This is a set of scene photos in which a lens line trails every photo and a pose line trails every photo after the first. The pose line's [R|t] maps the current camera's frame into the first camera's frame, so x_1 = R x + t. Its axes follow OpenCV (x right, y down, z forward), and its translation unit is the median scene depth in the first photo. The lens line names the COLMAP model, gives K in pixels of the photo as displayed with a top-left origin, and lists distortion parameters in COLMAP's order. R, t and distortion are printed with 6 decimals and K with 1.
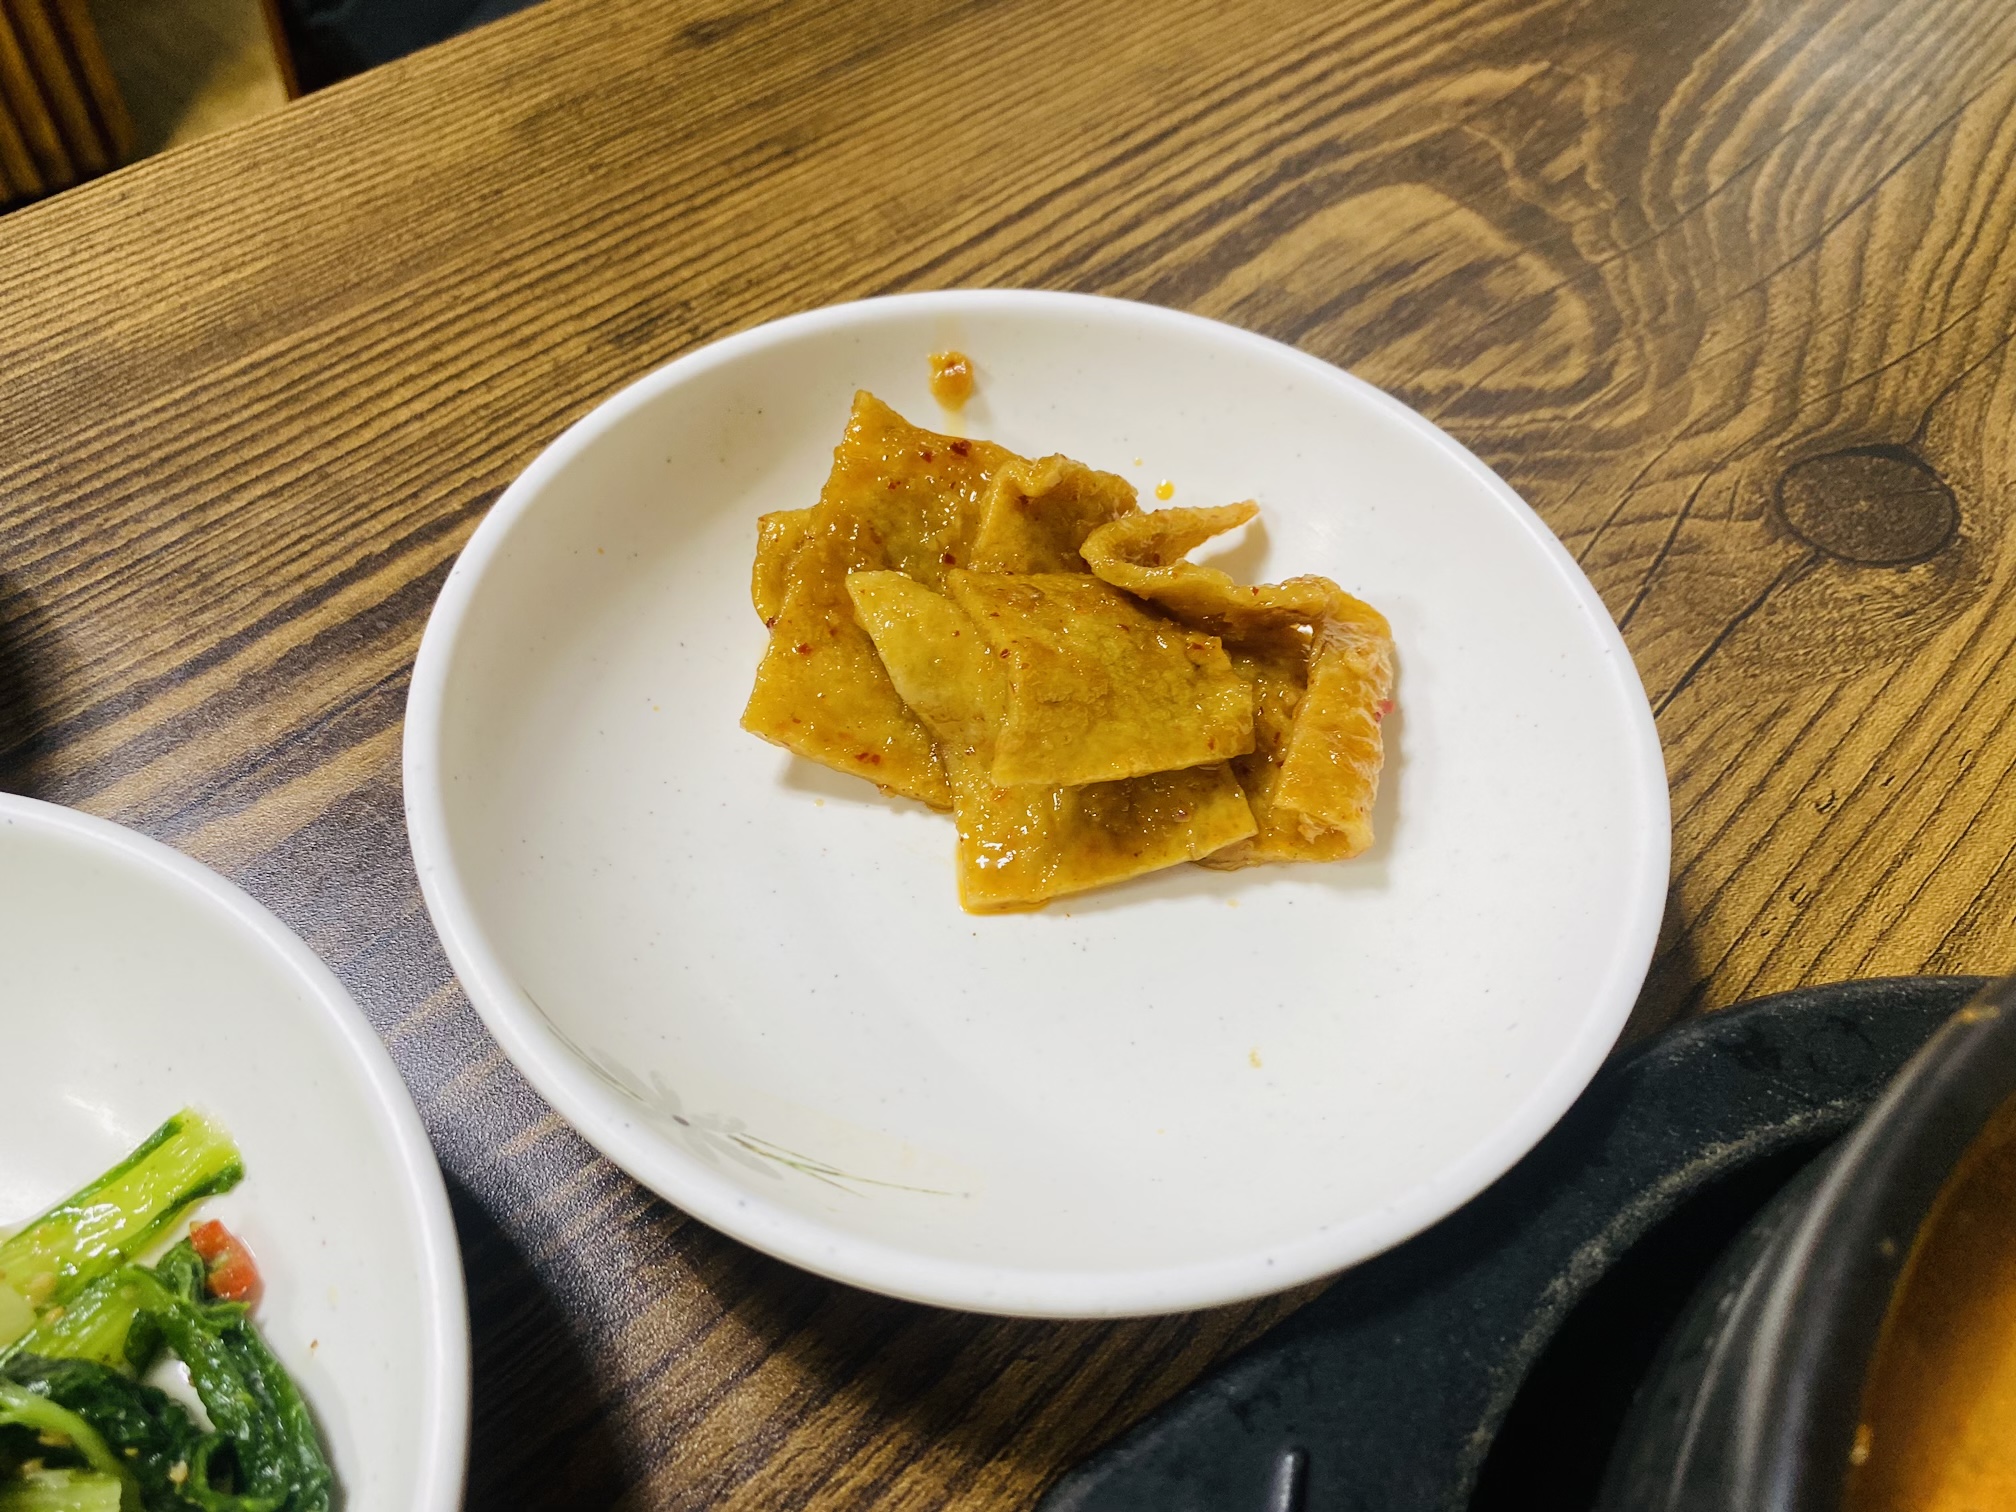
lens RADIAL K [[1679.1, 0, 1008.0], [0, 1679.1, 756.0], [0, 0, 1]] dist [-0.007038, 0.009016]
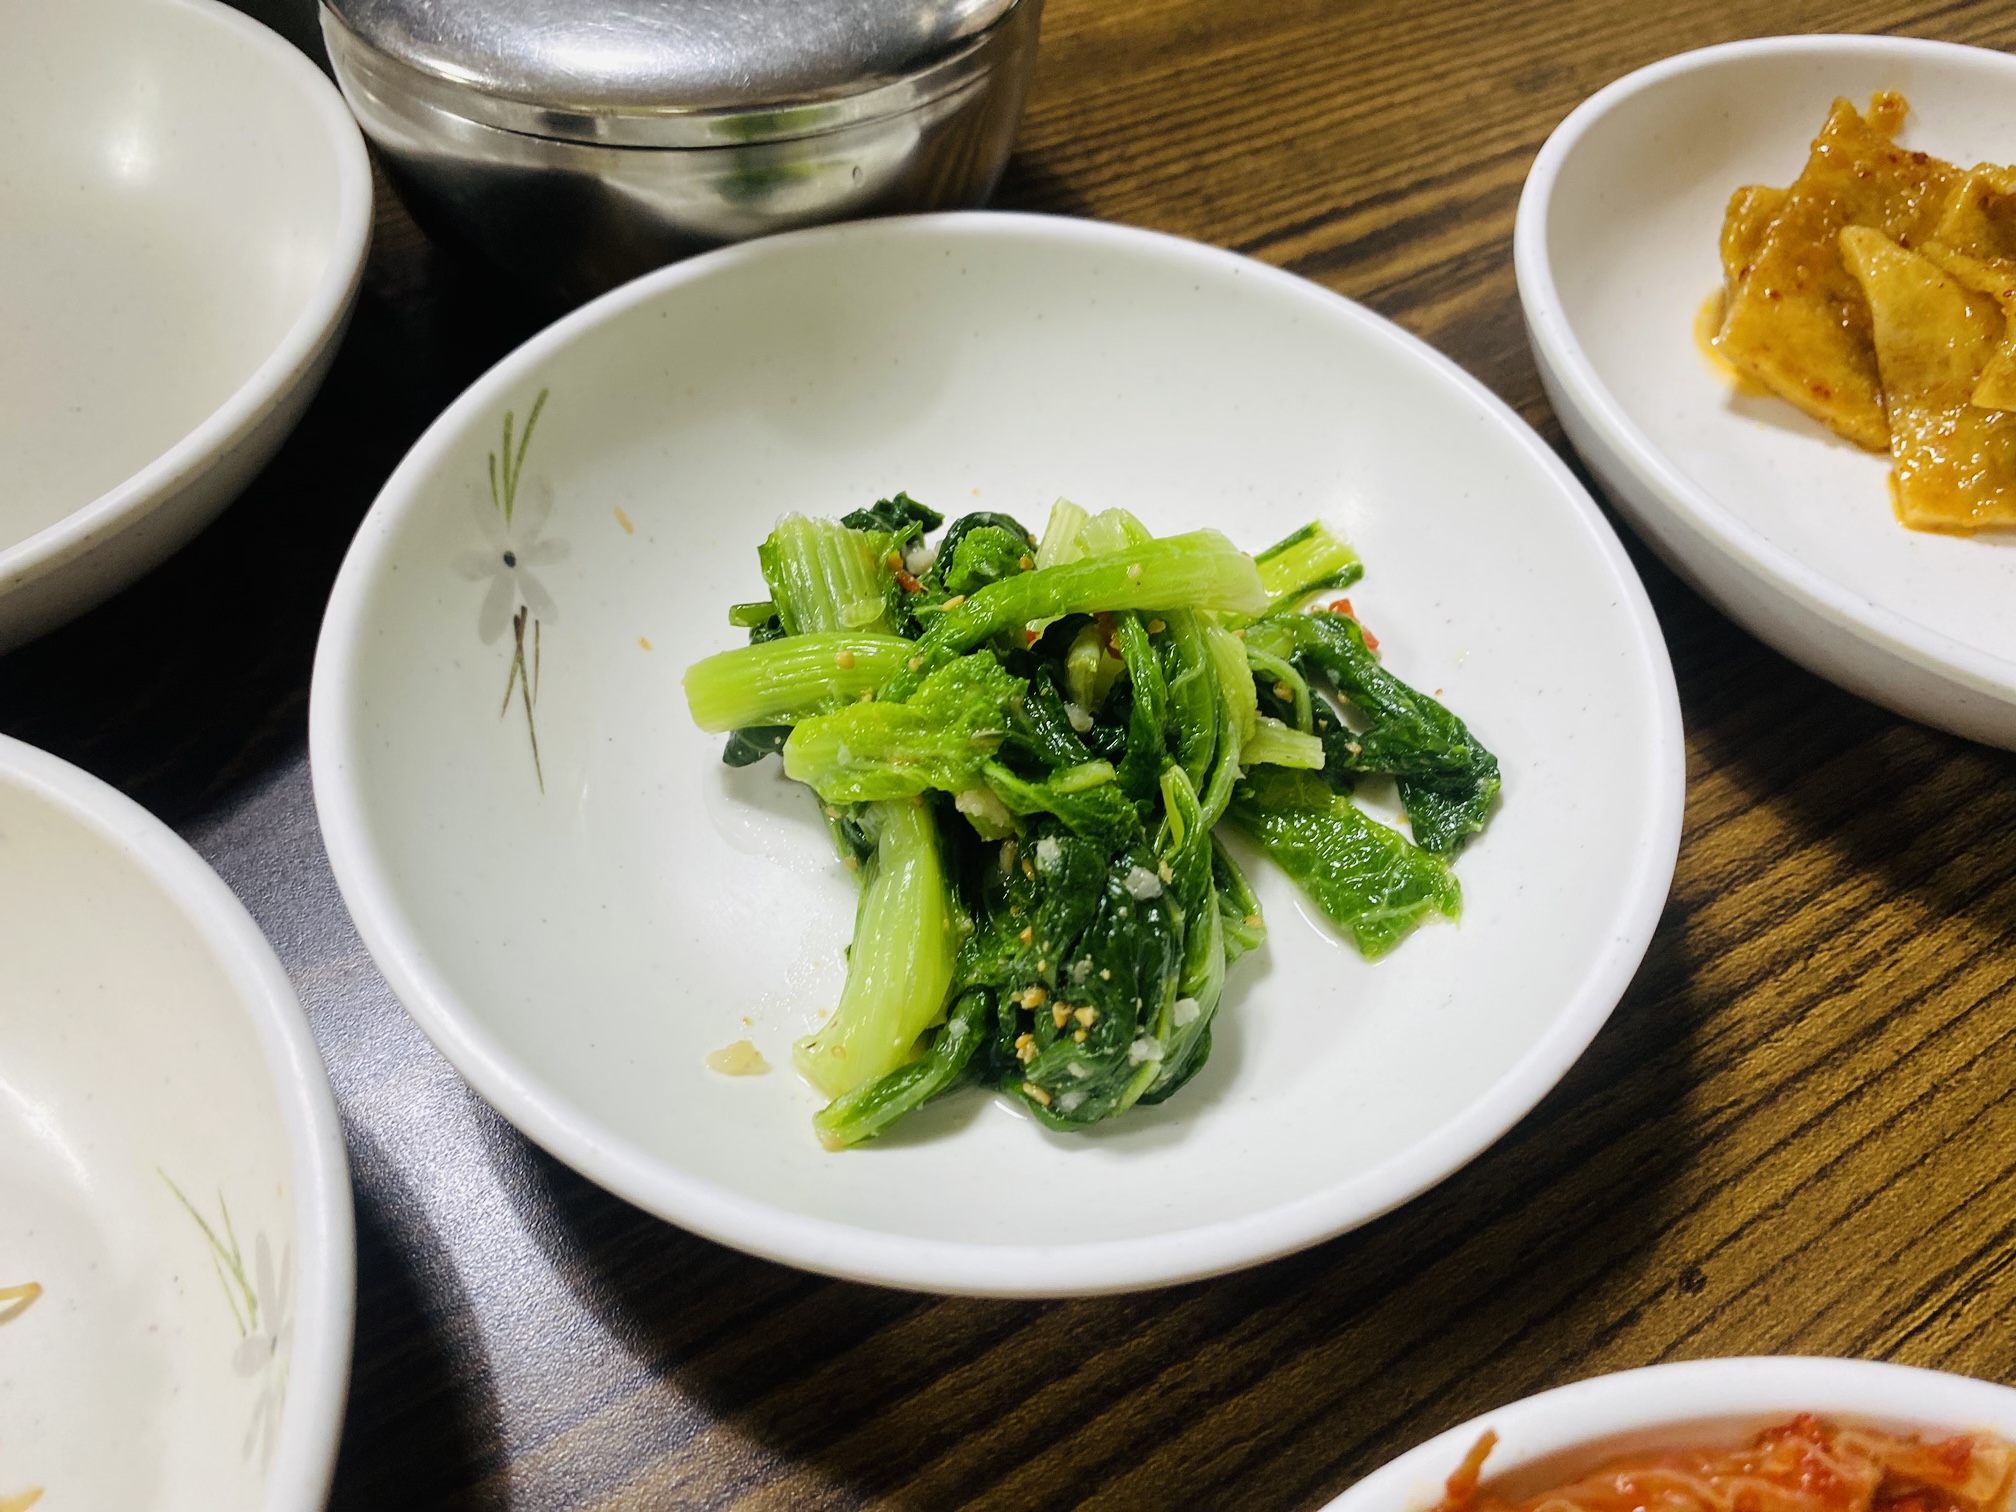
lens RADIAL K [[1679.1, 0, 1008.0], [0, 1679.1, 756.0], [0, 0, 1]] dist [-0.007038, 0.009016]
pose [[0.972555, 0.177101, -0.150907, -0.369027], [-0.181163, 0.983361, -0.013496, 0.330091], [0.146006, 0.040464, 0.988456, -0.198976]]
